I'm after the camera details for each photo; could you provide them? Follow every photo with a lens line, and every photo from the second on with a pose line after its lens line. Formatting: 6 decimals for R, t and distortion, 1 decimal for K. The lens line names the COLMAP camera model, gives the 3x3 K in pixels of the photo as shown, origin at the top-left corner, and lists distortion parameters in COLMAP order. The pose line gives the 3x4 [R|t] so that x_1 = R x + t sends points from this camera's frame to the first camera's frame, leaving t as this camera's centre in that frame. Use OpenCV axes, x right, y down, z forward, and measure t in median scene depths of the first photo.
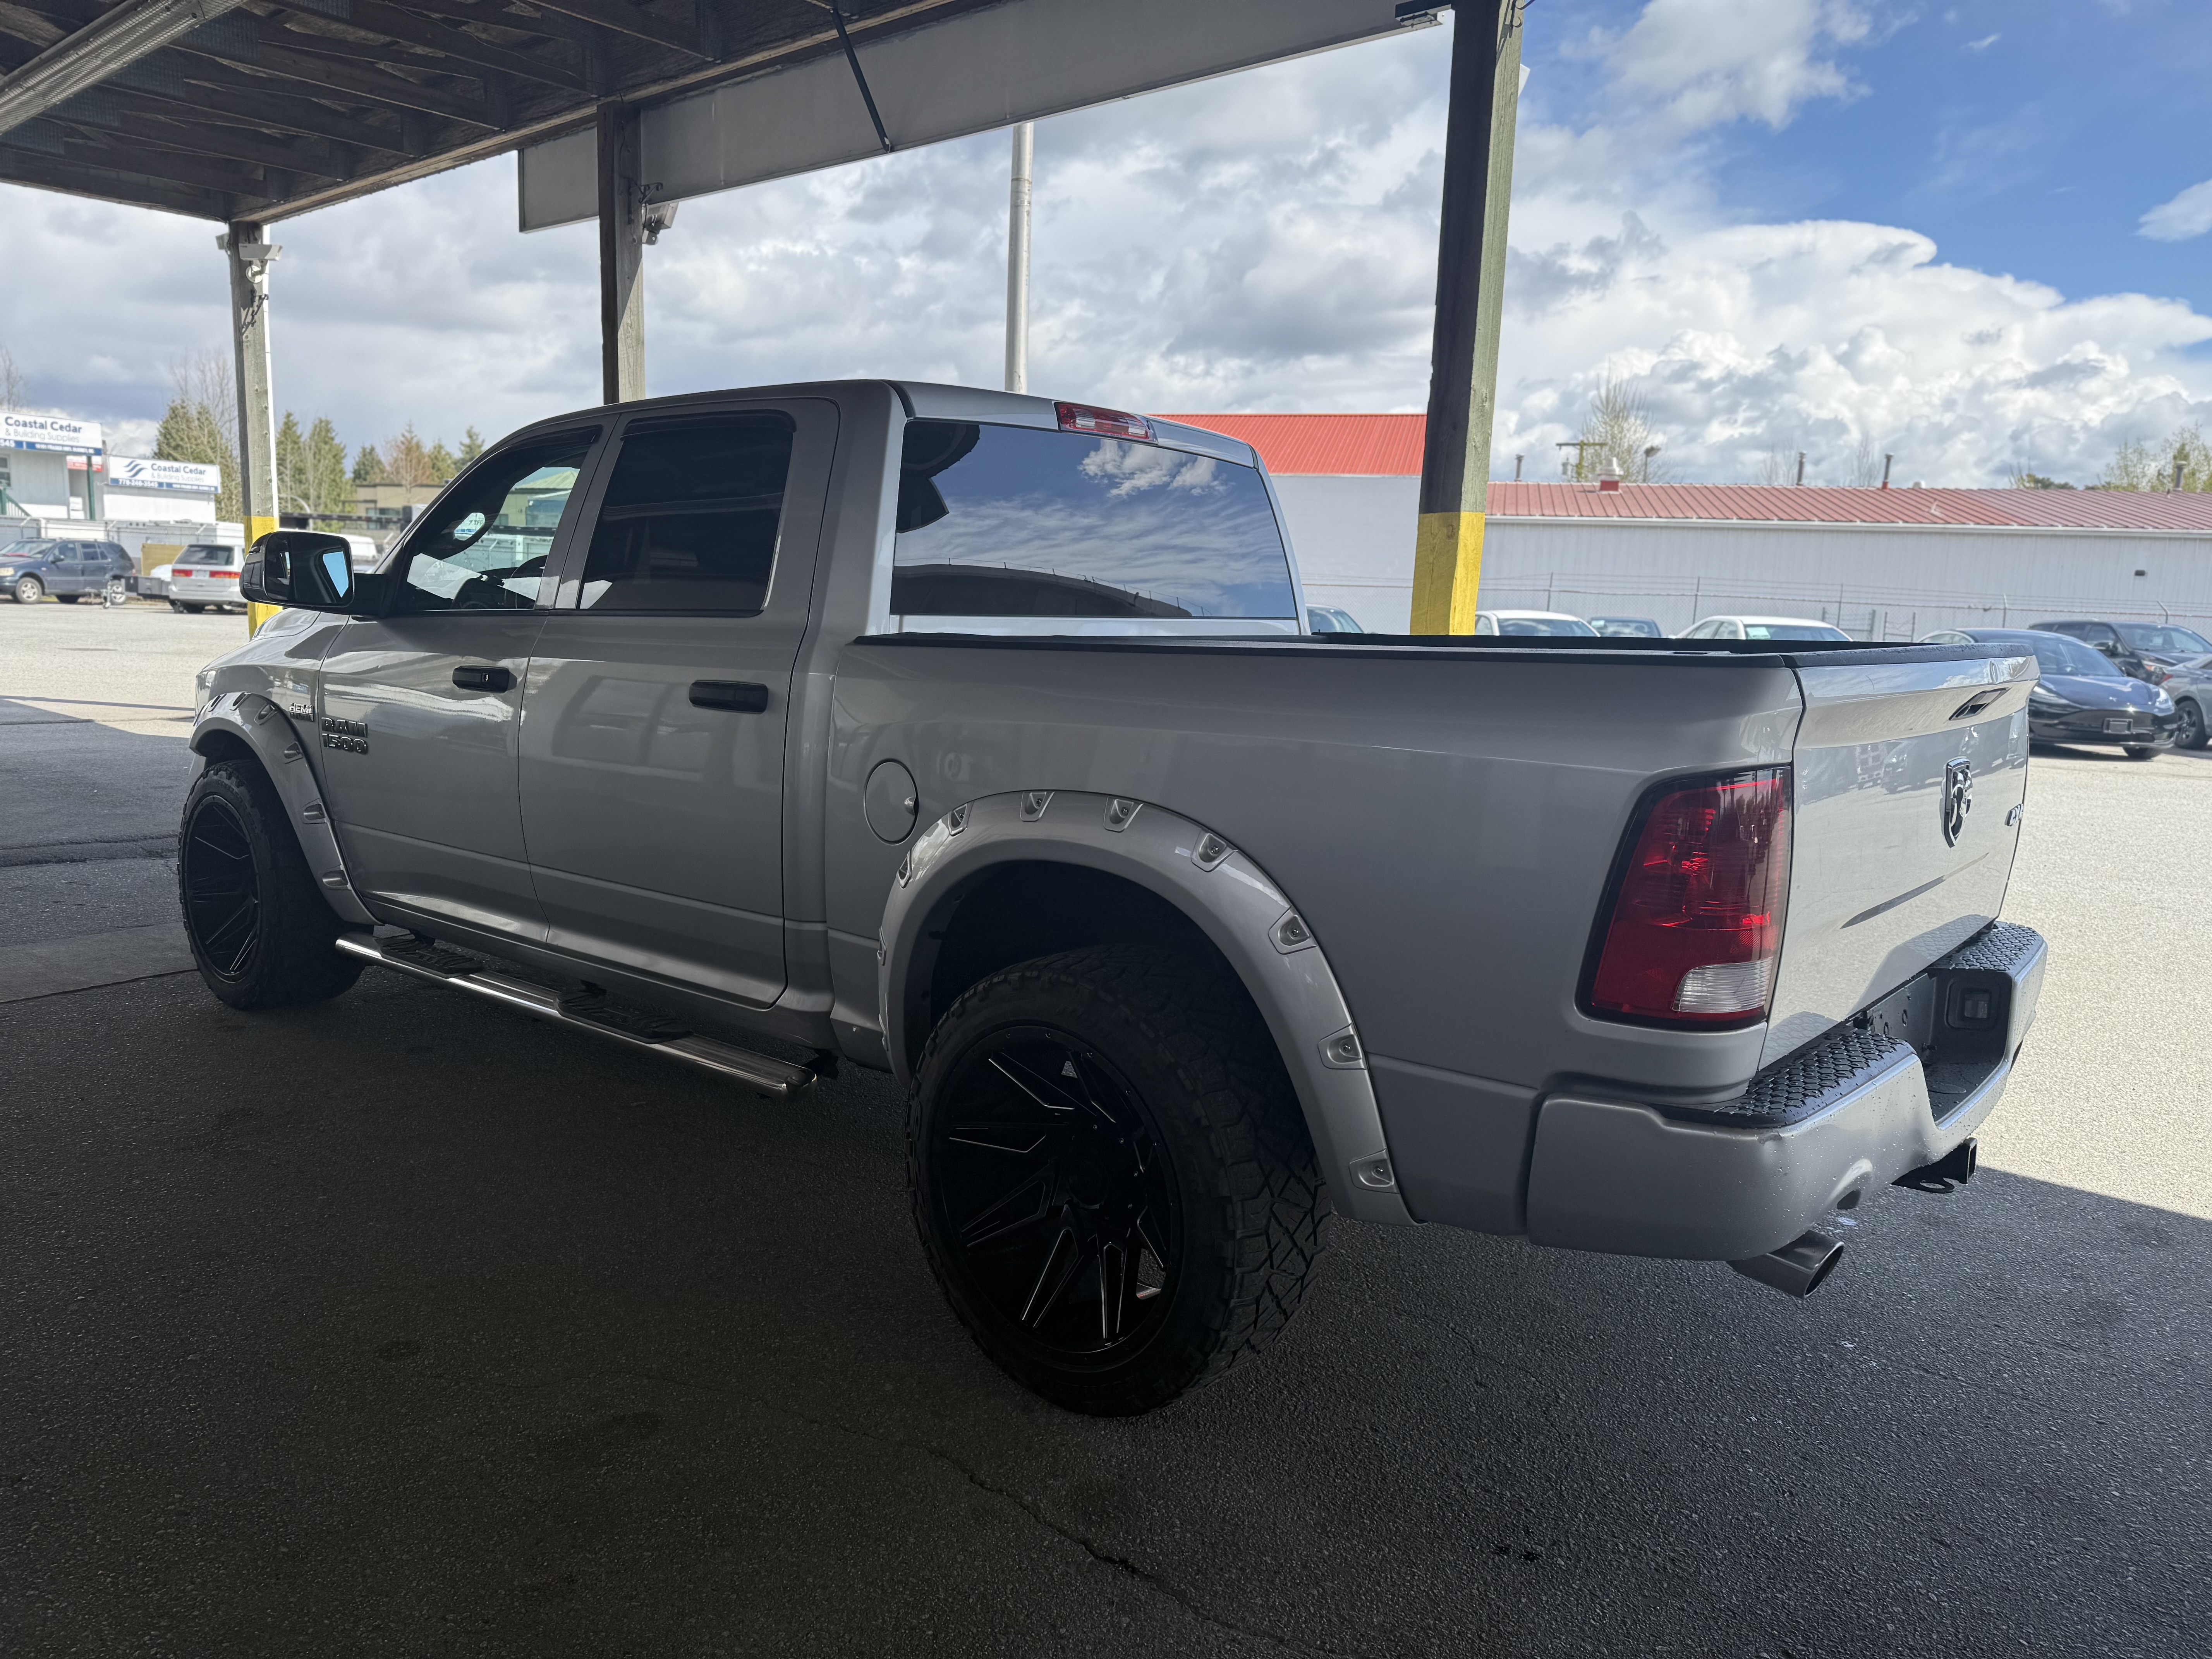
lens RADIAL K [[1568.4, 0, 1106.1], [0, 1568.4, 825.6], [0, 0, 1]] dist [0.013806, -0.016126]
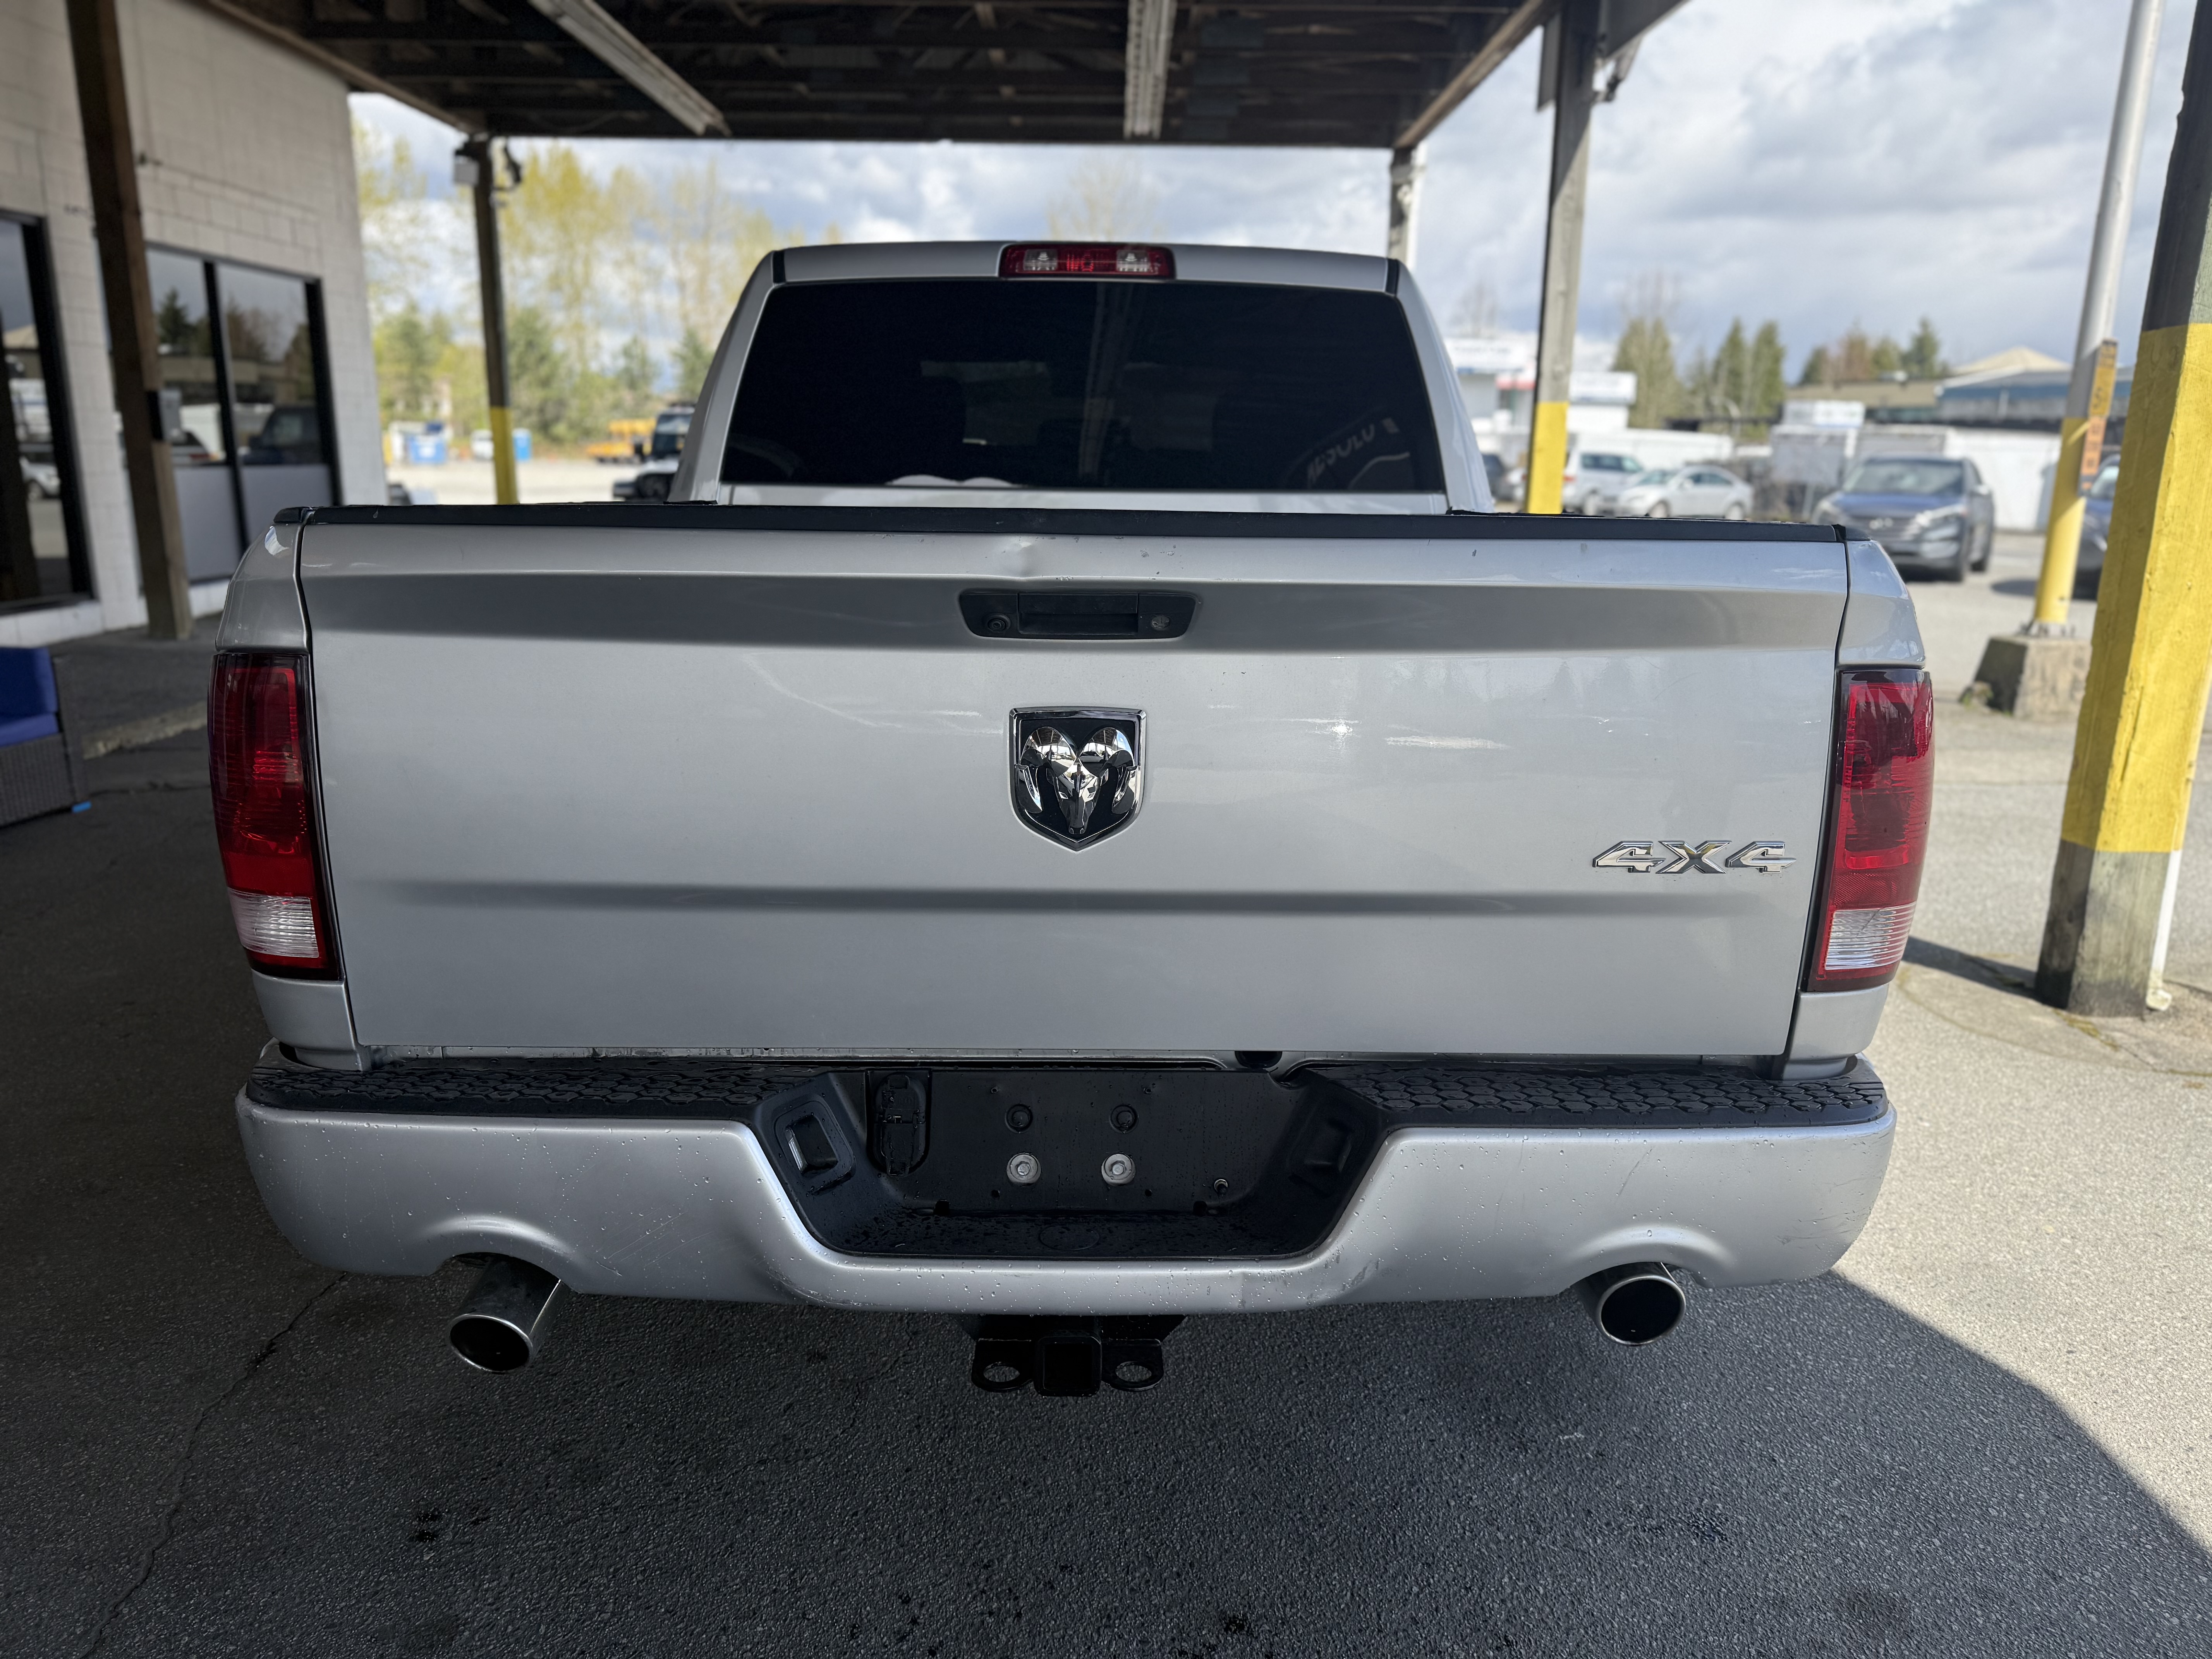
lens RADIAL K [[1568.4, 0, 1110.7], [0, 1568.4, 826.6], [0, 0, 1]] dist [0.013806, -0.016126]
pose [[0.666507, 0.146986, -0.730865, 0.423304], [-0.102102, 0.989130, 0.105815, -0.025166], [0.738473, 0.004096, 0.674270, 0.262483]]
